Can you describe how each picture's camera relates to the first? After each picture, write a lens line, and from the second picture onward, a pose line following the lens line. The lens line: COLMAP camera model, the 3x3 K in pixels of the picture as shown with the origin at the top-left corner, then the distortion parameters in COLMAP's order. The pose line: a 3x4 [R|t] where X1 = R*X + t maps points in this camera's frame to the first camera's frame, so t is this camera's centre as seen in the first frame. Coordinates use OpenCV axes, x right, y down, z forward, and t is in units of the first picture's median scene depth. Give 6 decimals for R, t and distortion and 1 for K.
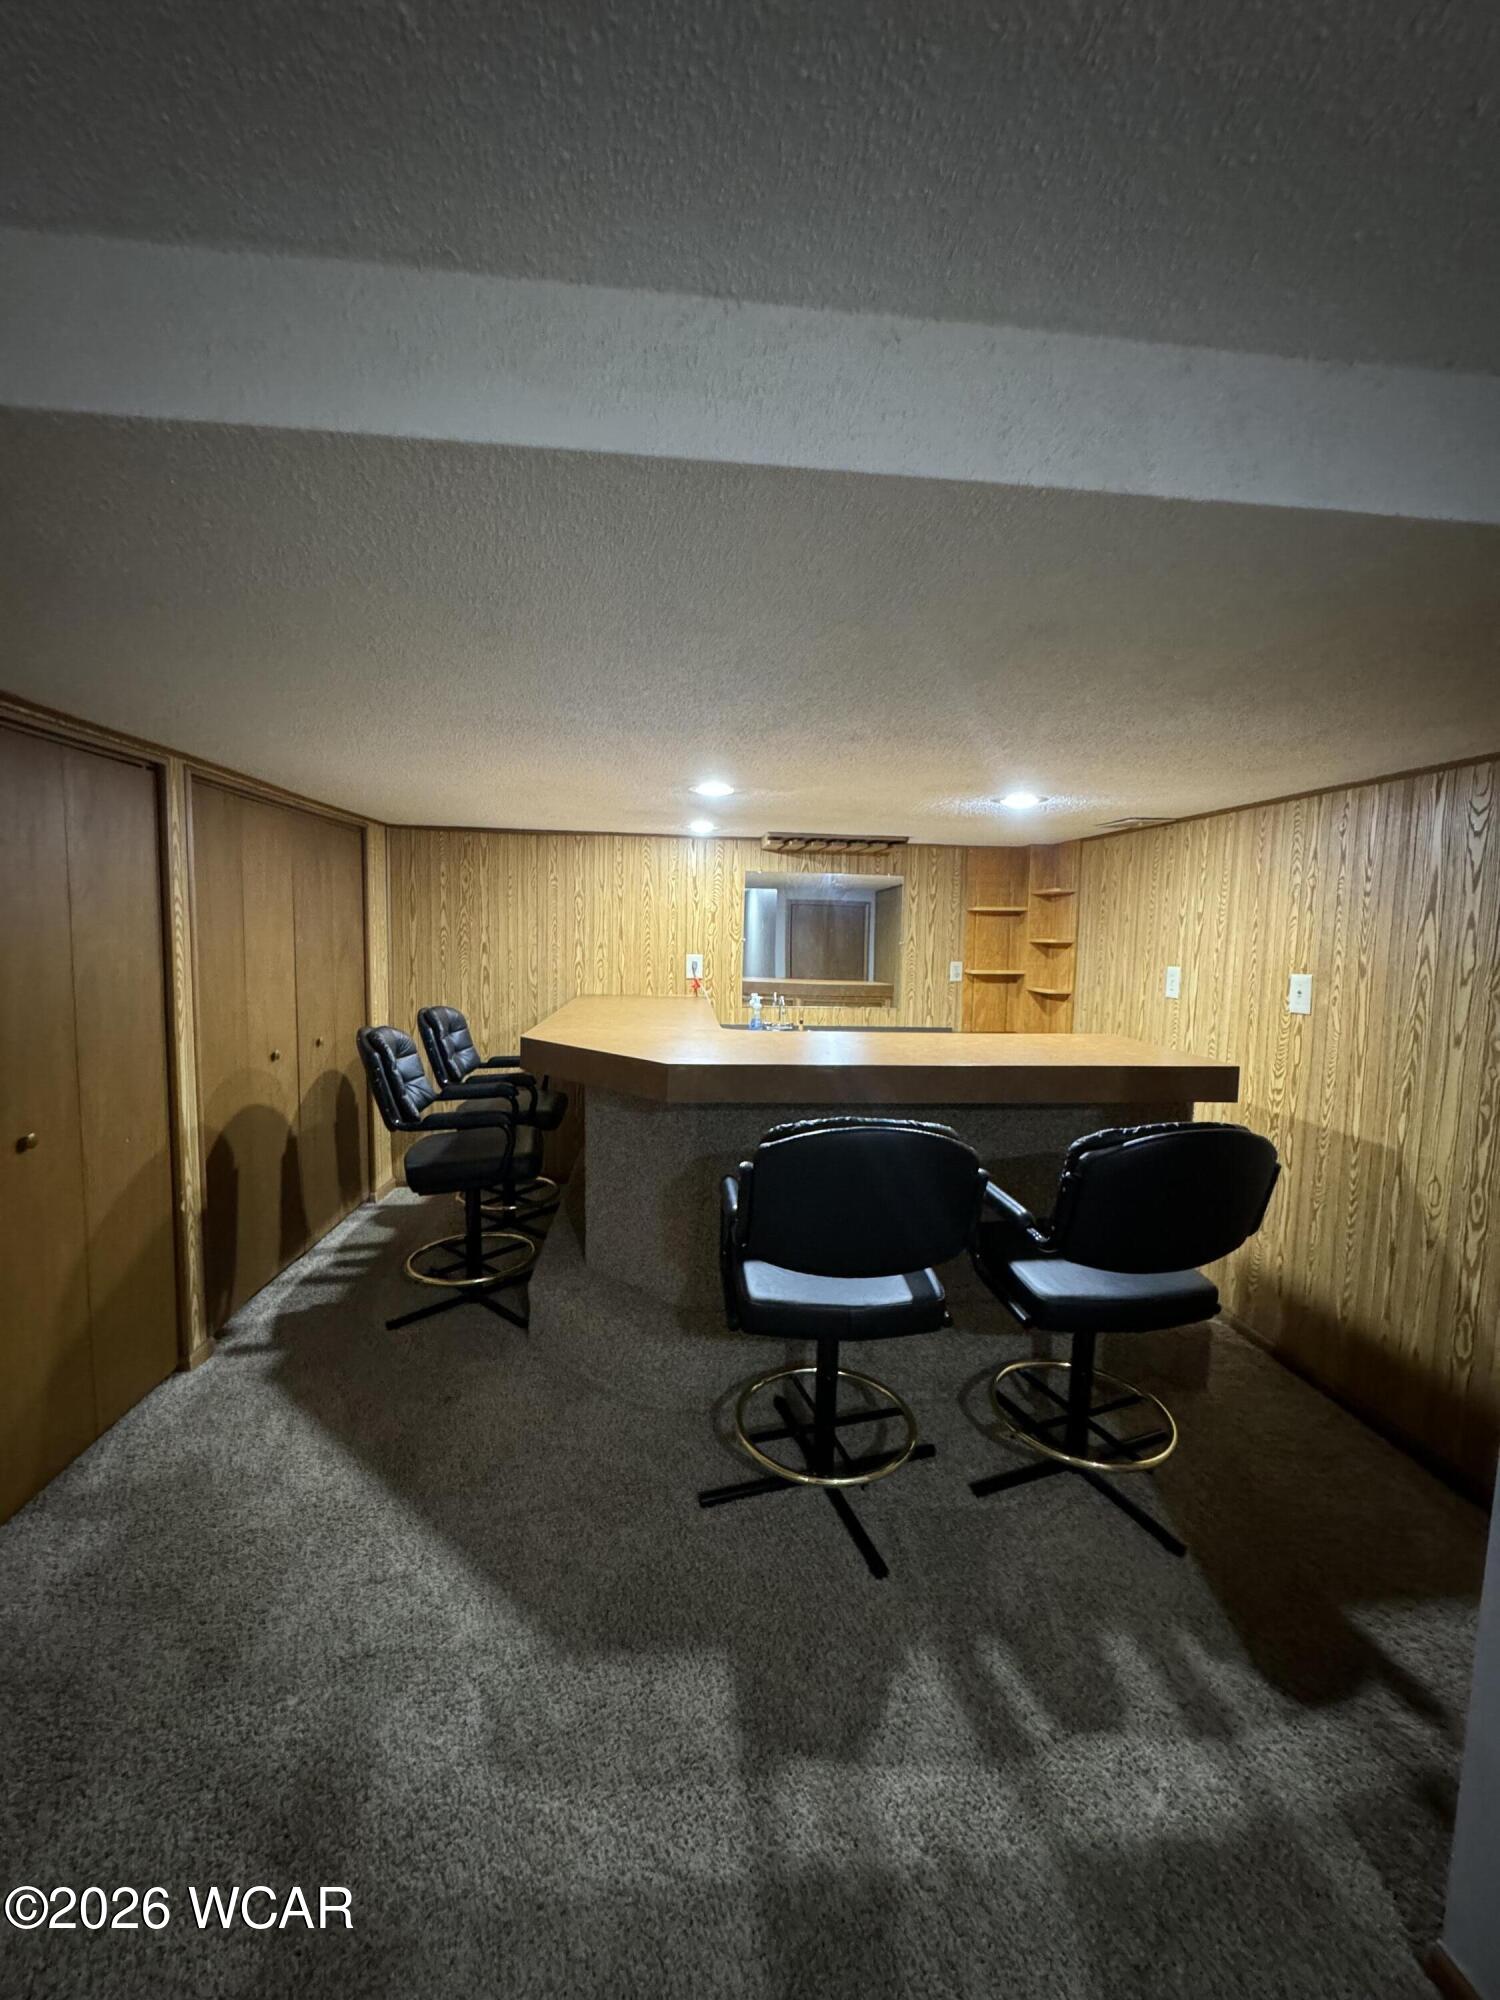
lens RADIAL K [[794.8, 0, 750.0], [0, 794.8, 1000.0], [0, 0, 1]] dist [0.000047, -0.000124]
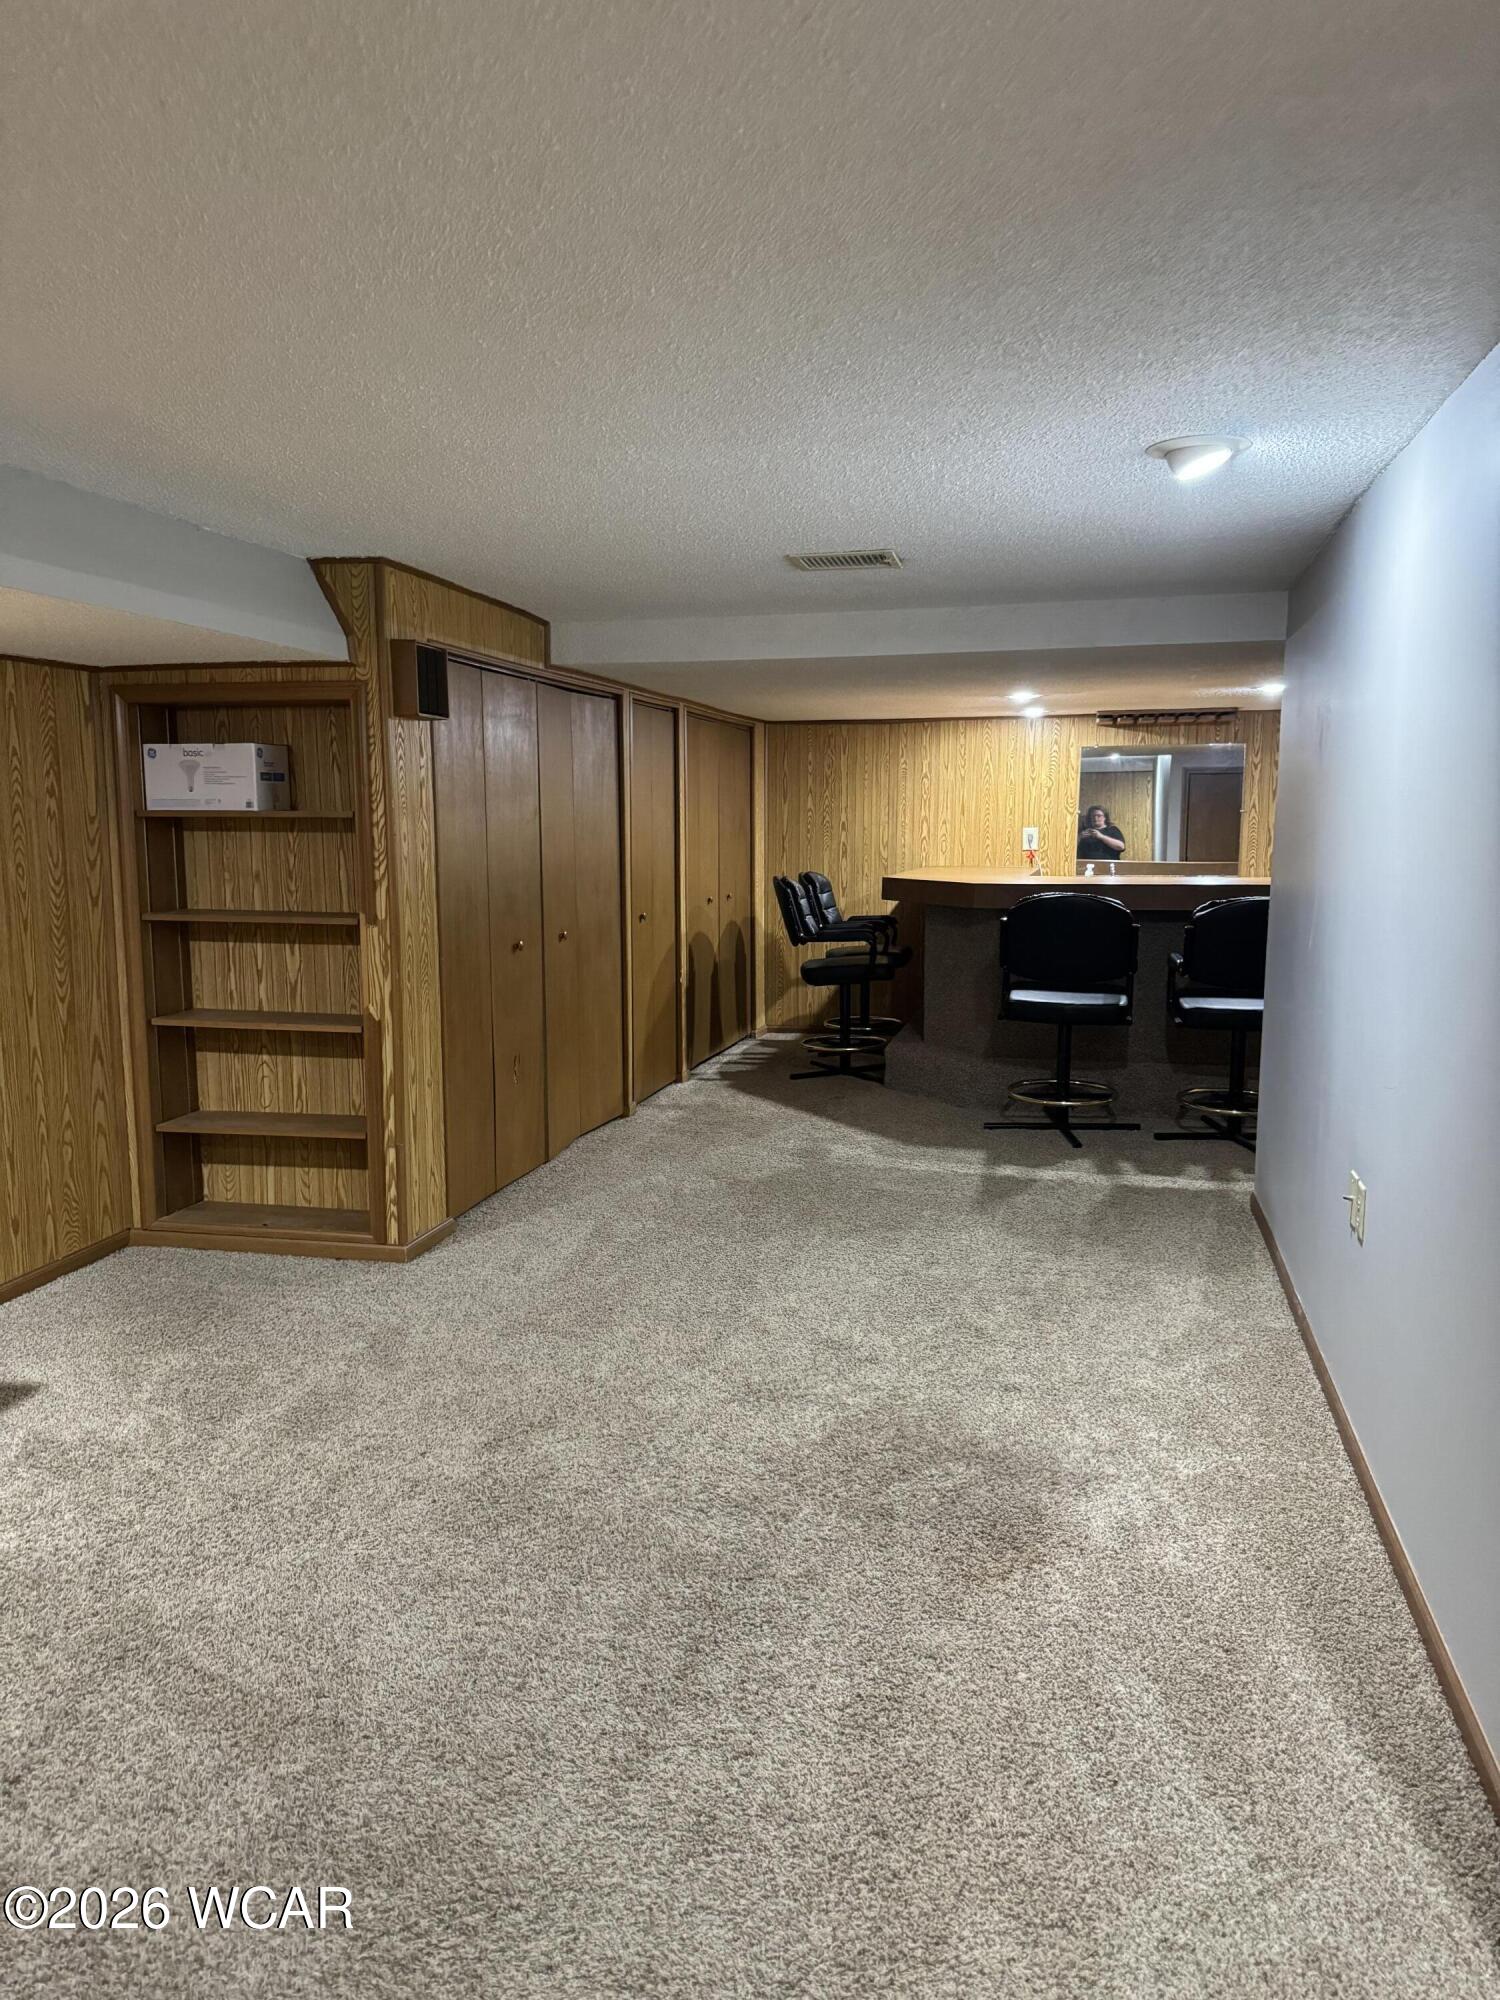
lens RADIAL K [[1371.3, 0, 749.3], [0, 1371.3, 1045.5], [0, 0, 1]] dist [0.087500, -0.192205]
pose [[0.941310, 0.029317, -0.336267, 0.252982], [-0.006506, 0.997612, 0.068765, 0.135512], [0.337480, -0.062542, 0.939253, -1.096752]]
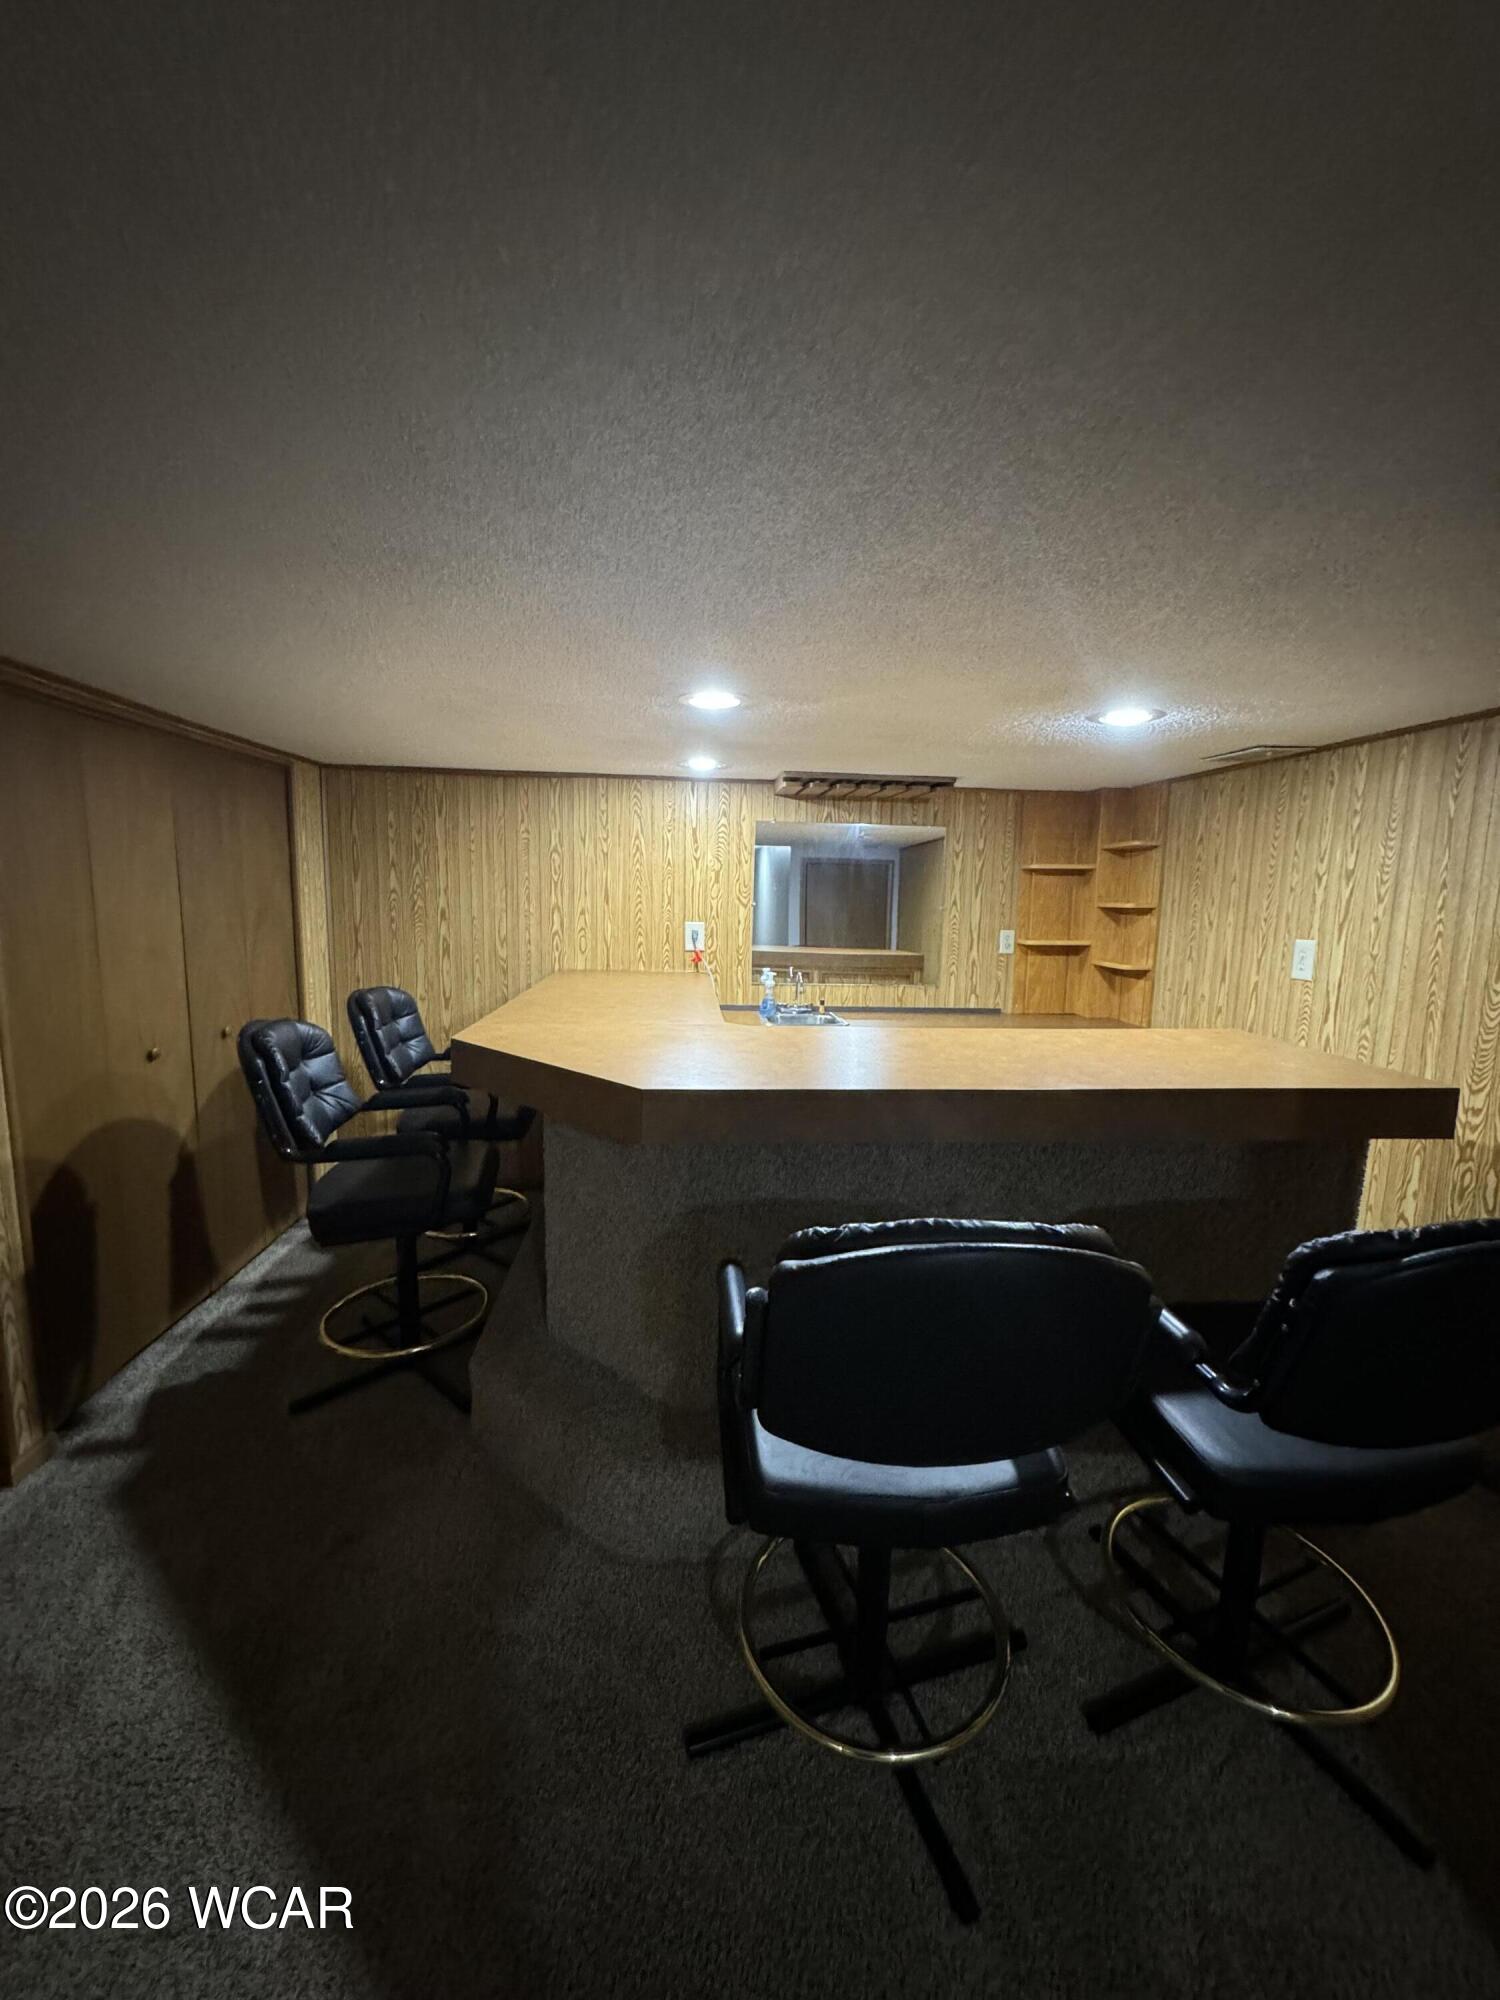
lens RADIAL K [[794.8, 0, 750.0], [0, 794.8, 1000.0], [0, 0, 1]] dist [0.000047, -0.000124]
pose [[0.999913, 0.001213, -0.013161, -0.000806], [-0.000586, 0.998869, 0.047534, -0.018203], [0.013204, -0.047522, 0.998783, 0.196095]]
